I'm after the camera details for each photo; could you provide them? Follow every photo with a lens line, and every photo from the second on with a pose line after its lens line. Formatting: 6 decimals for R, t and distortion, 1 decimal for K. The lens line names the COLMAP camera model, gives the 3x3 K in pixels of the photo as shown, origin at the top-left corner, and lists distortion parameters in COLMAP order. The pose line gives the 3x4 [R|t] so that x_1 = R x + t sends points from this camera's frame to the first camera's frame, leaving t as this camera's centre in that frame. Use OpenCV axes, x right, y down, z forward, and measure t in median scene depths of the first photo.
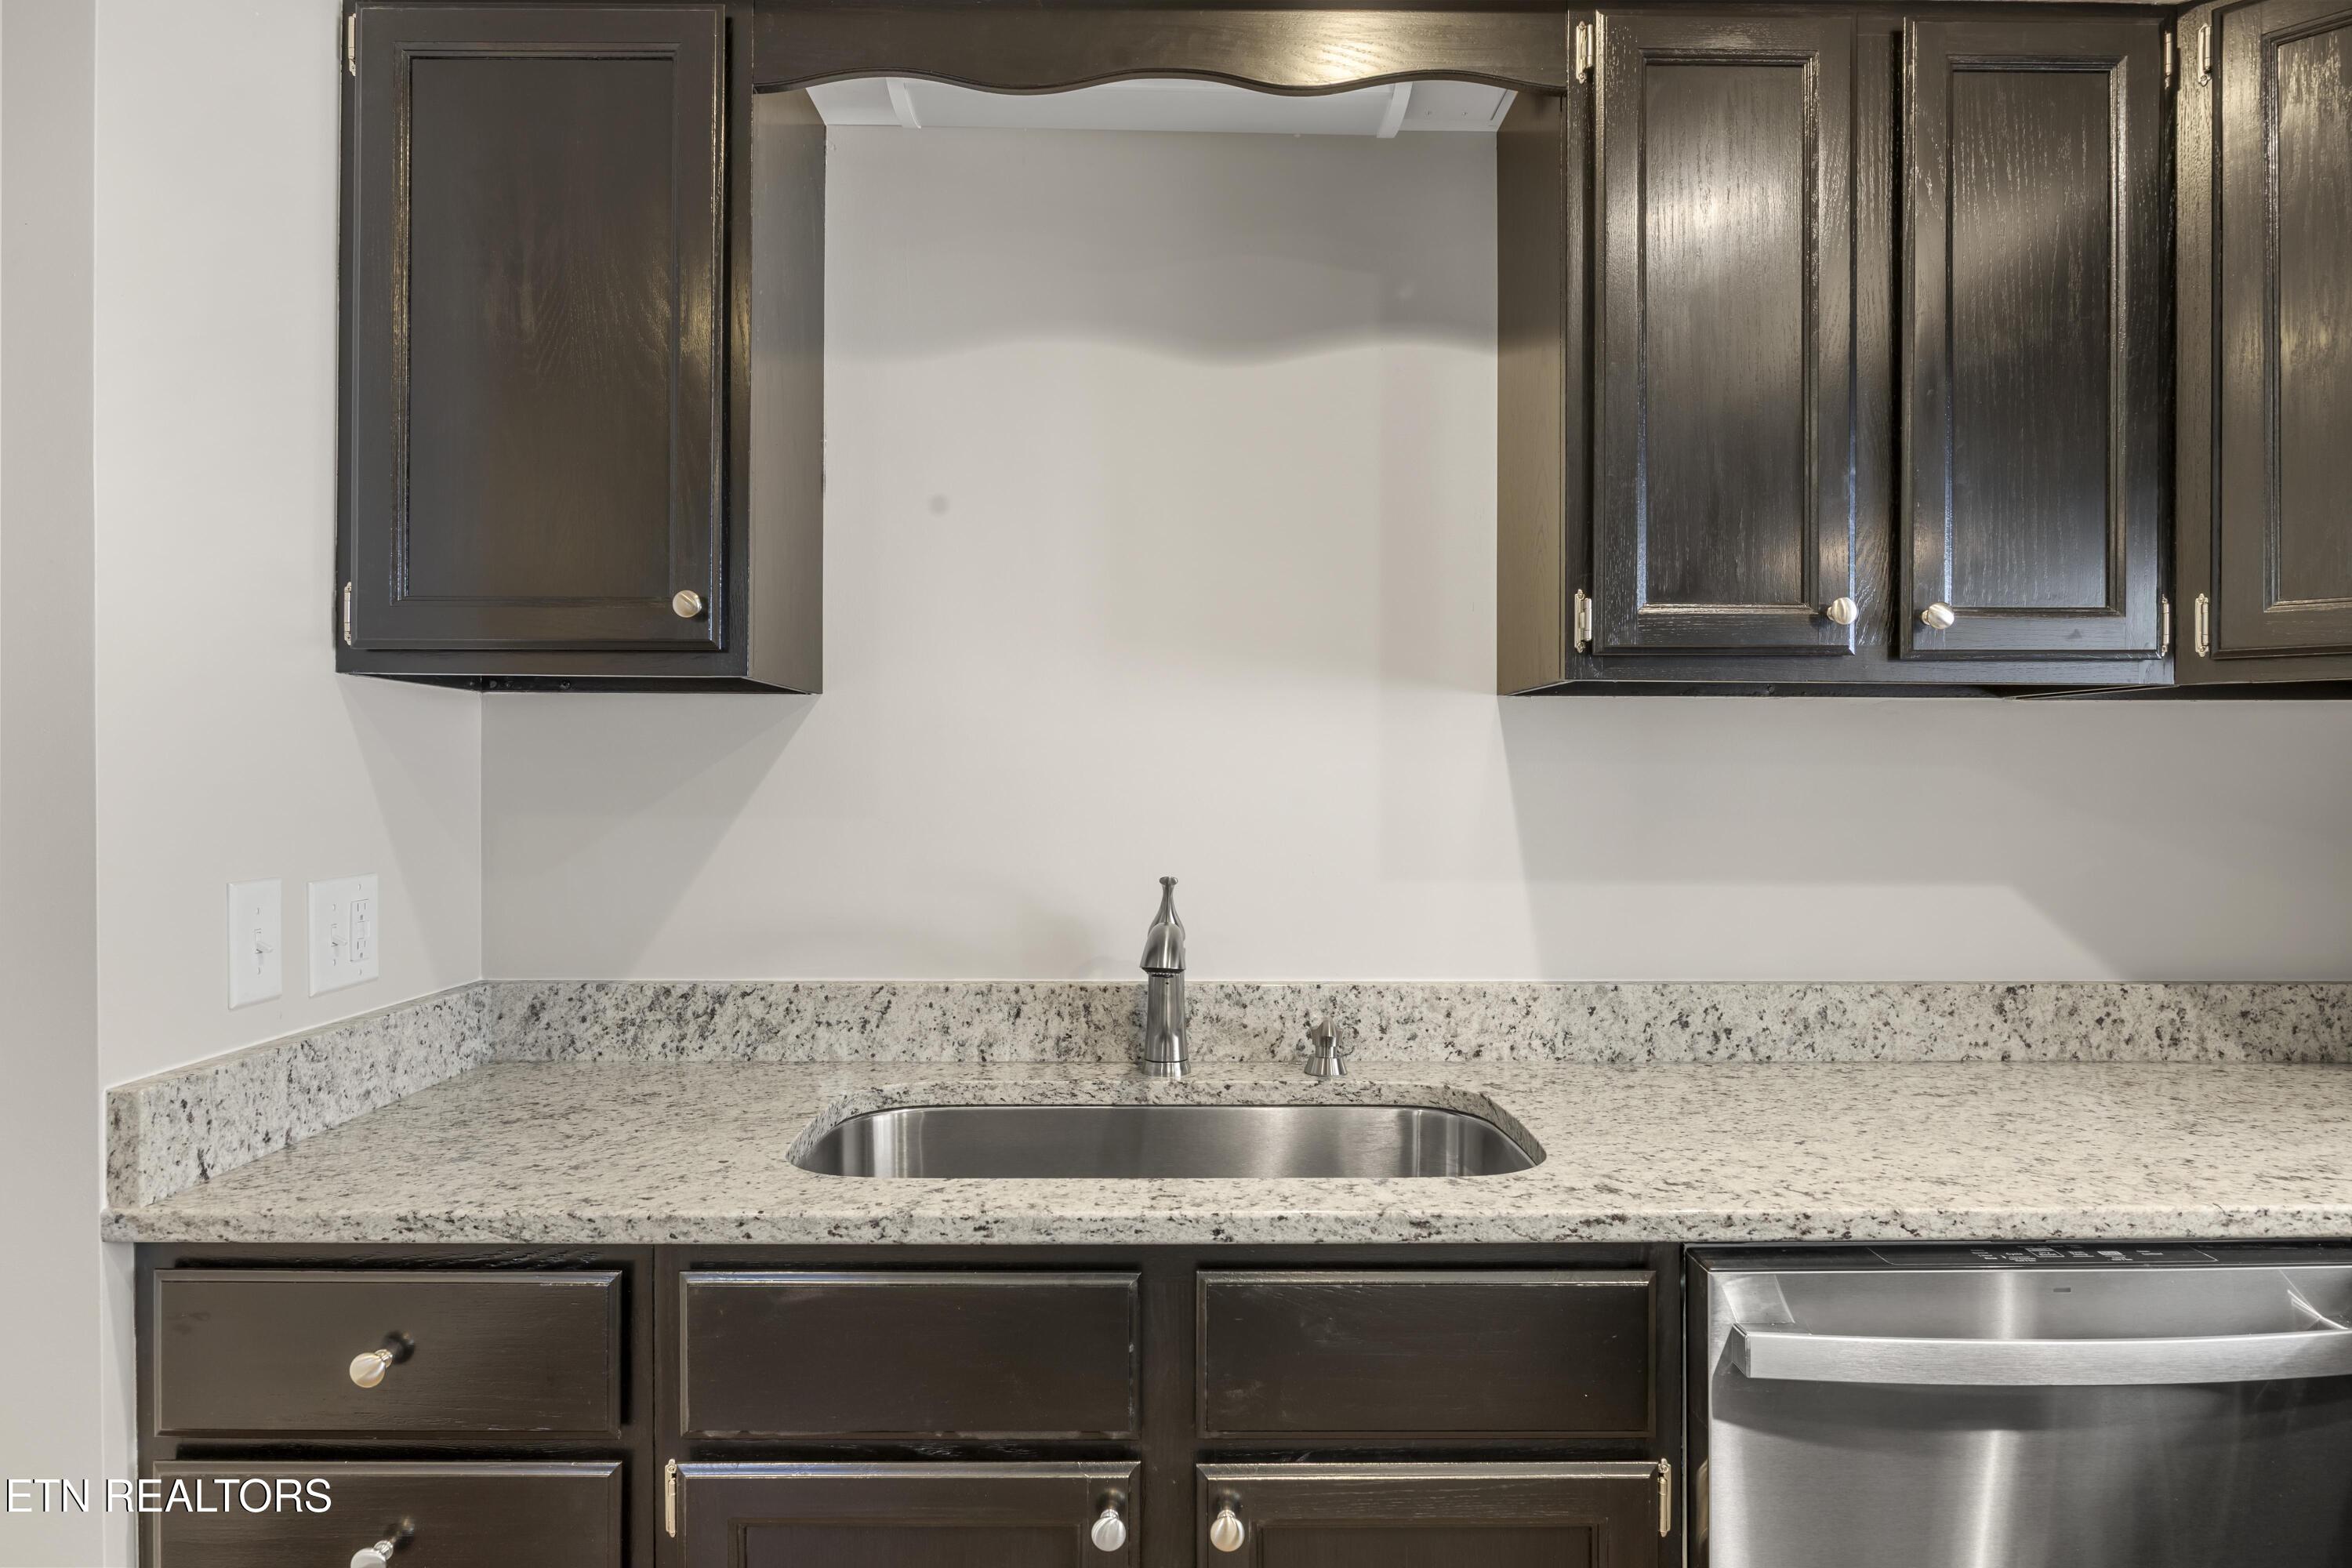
lens RADIAL K [[1318.2, 0, 1214.0], [0, 1318.2, 773.9], [0, 0, 1]] dist [-0.007579, -0.000334]
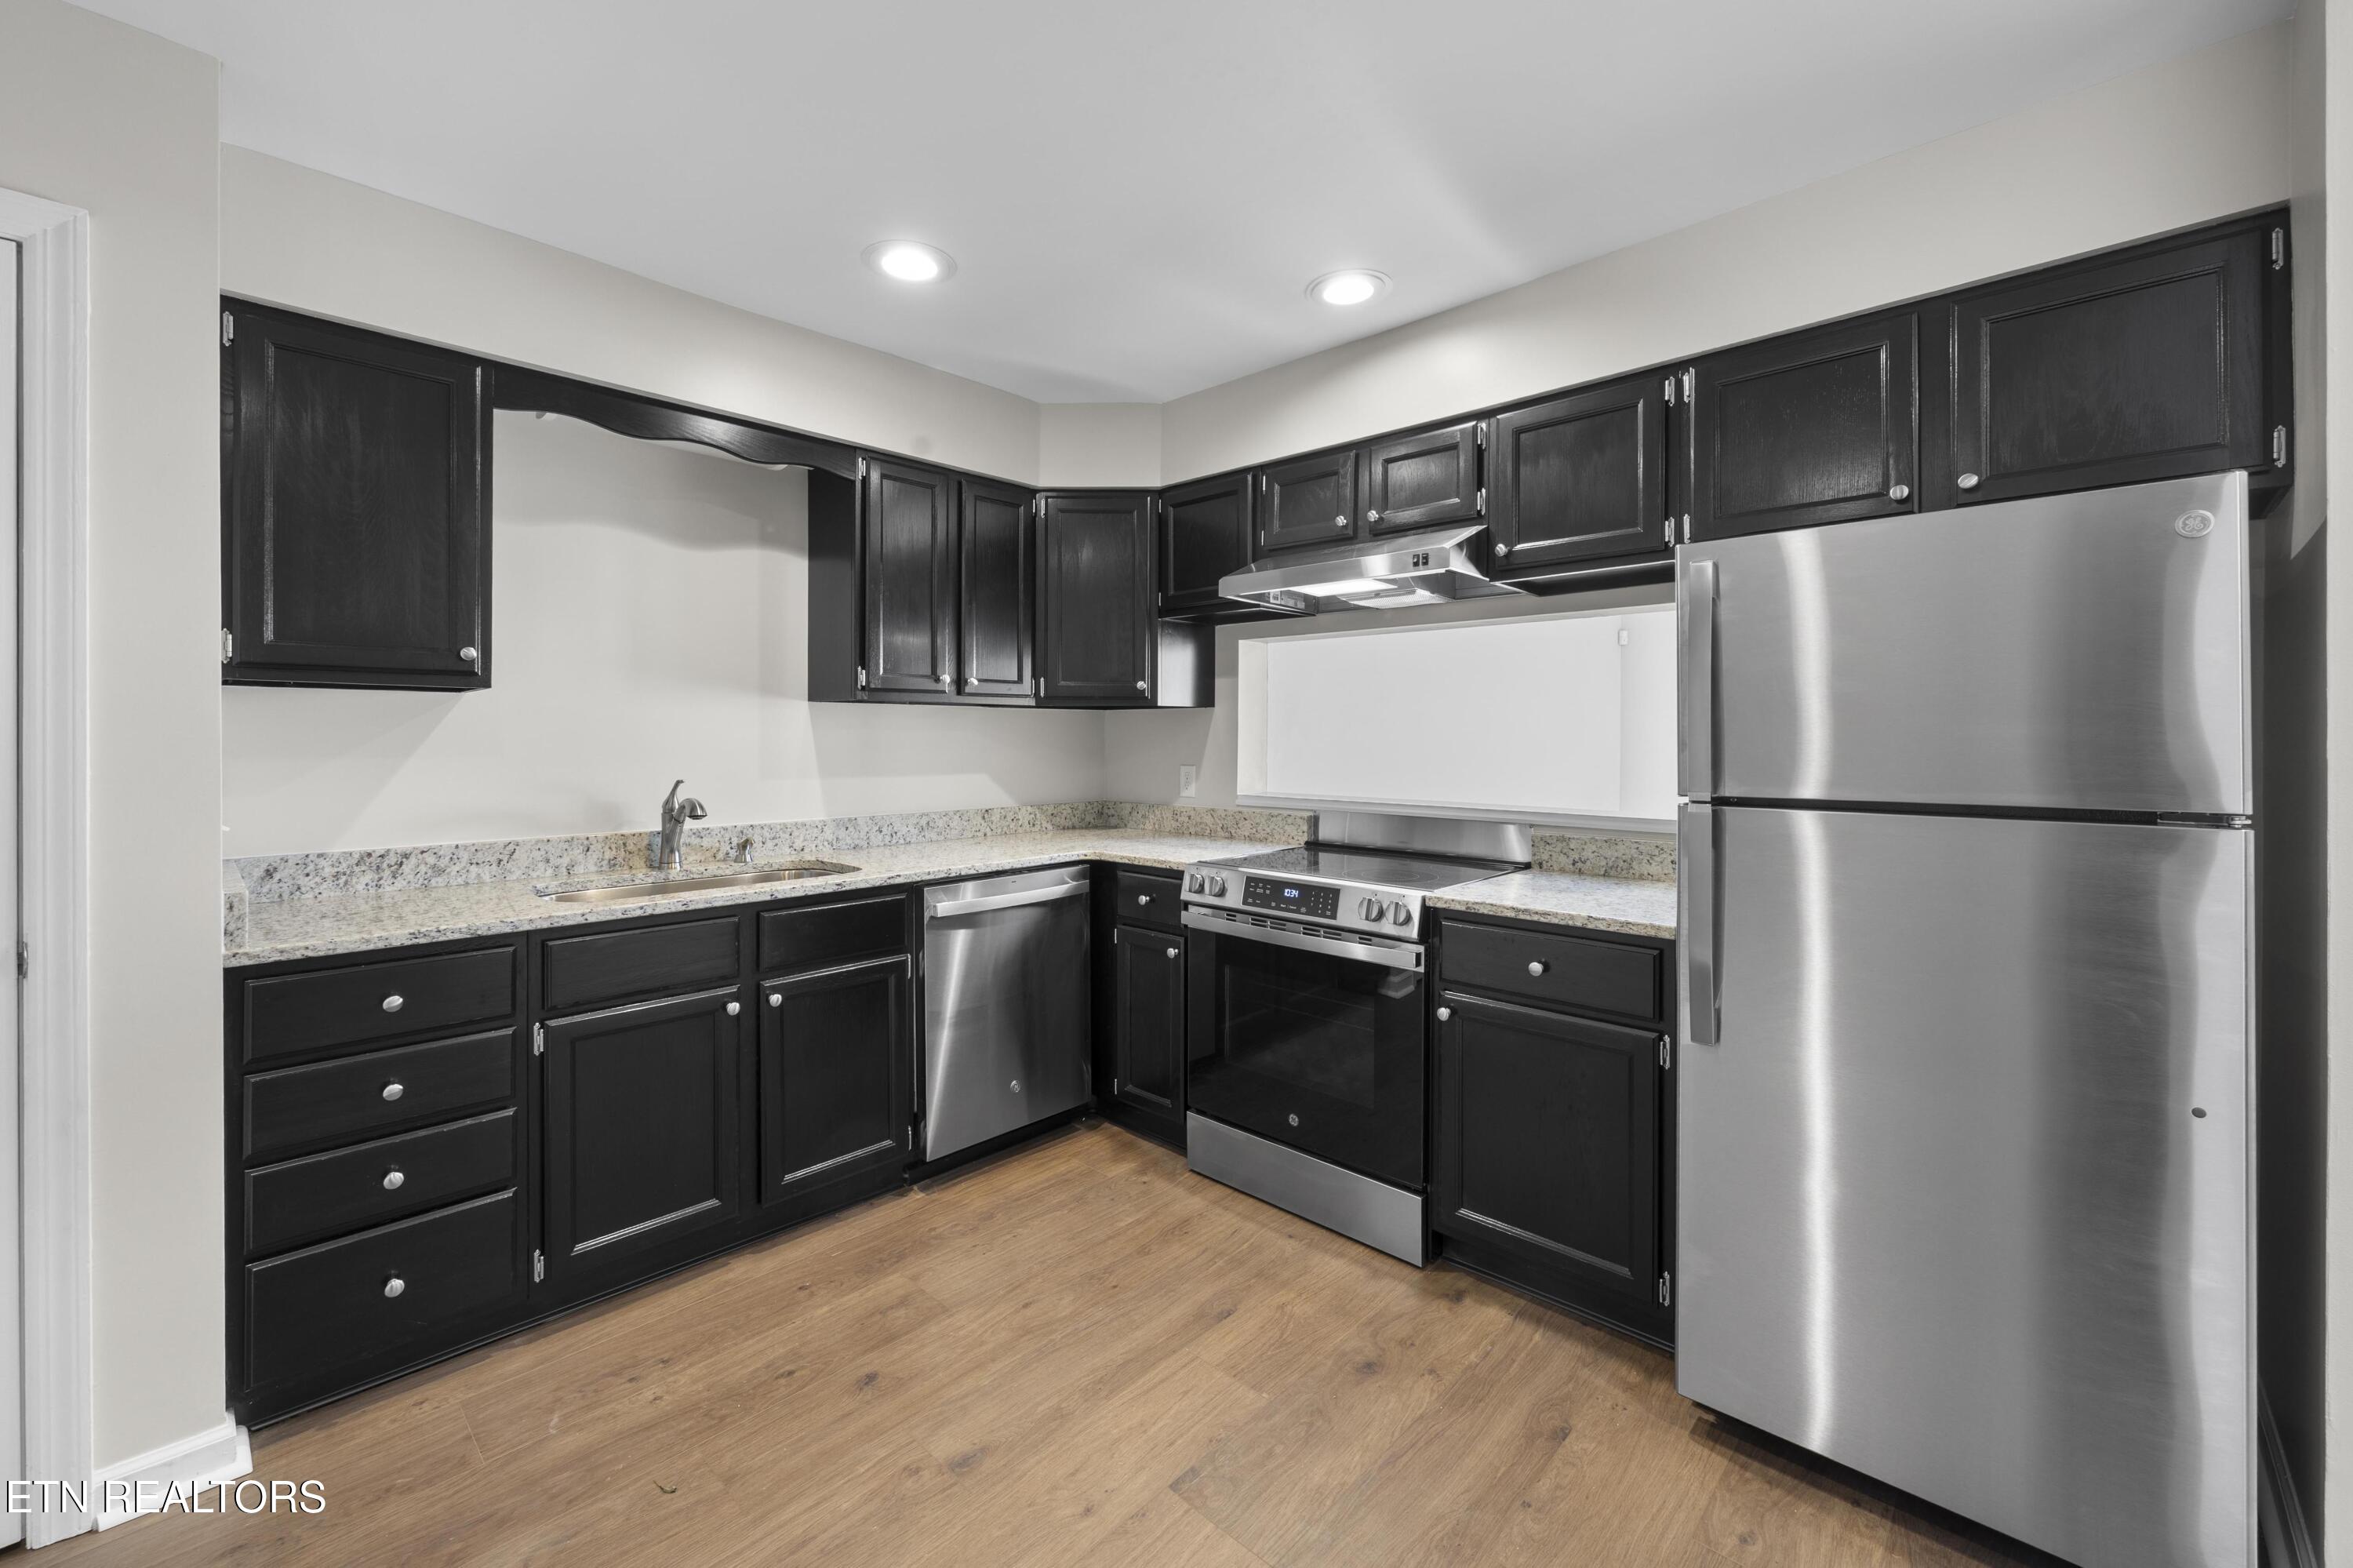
lens RADIAL K [[907.3, 0, 1106.4], [0, 907.3, 730.9], [0, 0, 1]] dist [-0.000179, -0.000523]
pose [[0.743573, 0.001393, 0.668654, -0.593034], [-0.001006, 0.999999, -0.000964, -0.005661], [-0.668654, 0.000044, 0.743573, -0.726525]]
